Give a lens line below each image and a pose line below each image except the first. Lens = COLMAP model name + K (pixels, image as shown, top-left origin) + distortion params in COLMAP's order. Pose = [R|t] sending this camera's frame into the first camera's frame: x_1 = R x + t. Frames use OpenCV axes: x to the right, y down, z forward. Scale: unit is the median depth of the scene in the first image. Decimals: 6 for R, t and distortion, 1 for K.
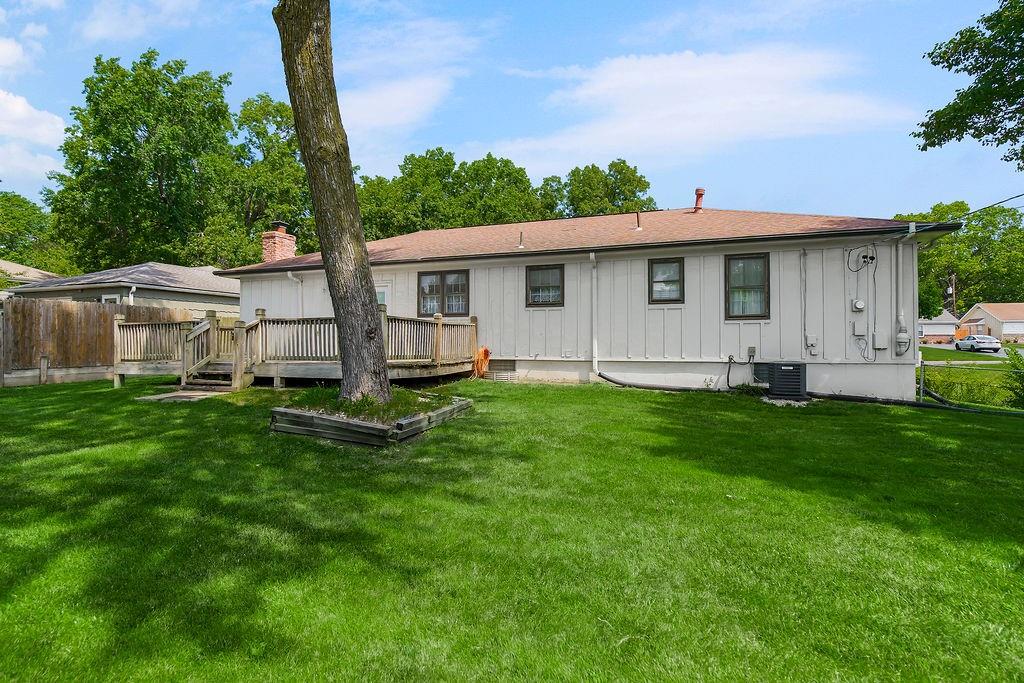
lens RADIAL K [[481.8, 0, 519.2], [0, 481.8, 342.5], [0, 0, 1]] dist [-0.014036, 0.004584]
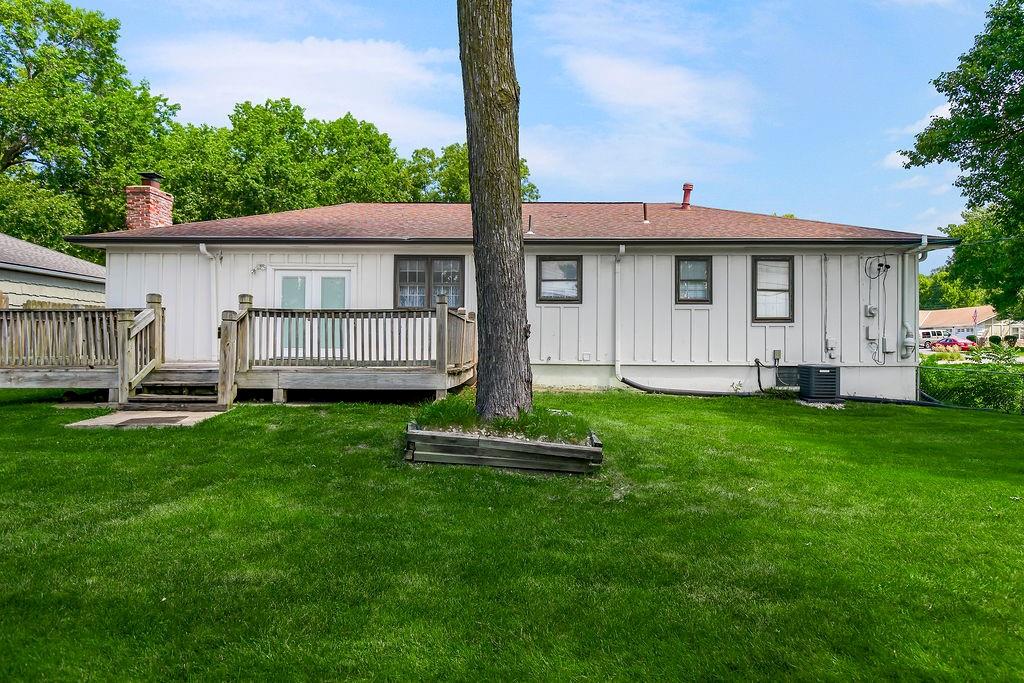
lens RADIAL K [[546.6, 0, 511.9], [0, 546.6, 343.8], [0, 0, 1]] dist [-0.000665, 0.002900]
pose [[0.953925, 0.007194, 0.299960, -0.359857], [-0.007654, 0.999971, 0.000358, 0.000417], [-0.299949, -0.002638, 0.953952, 0.084950]]
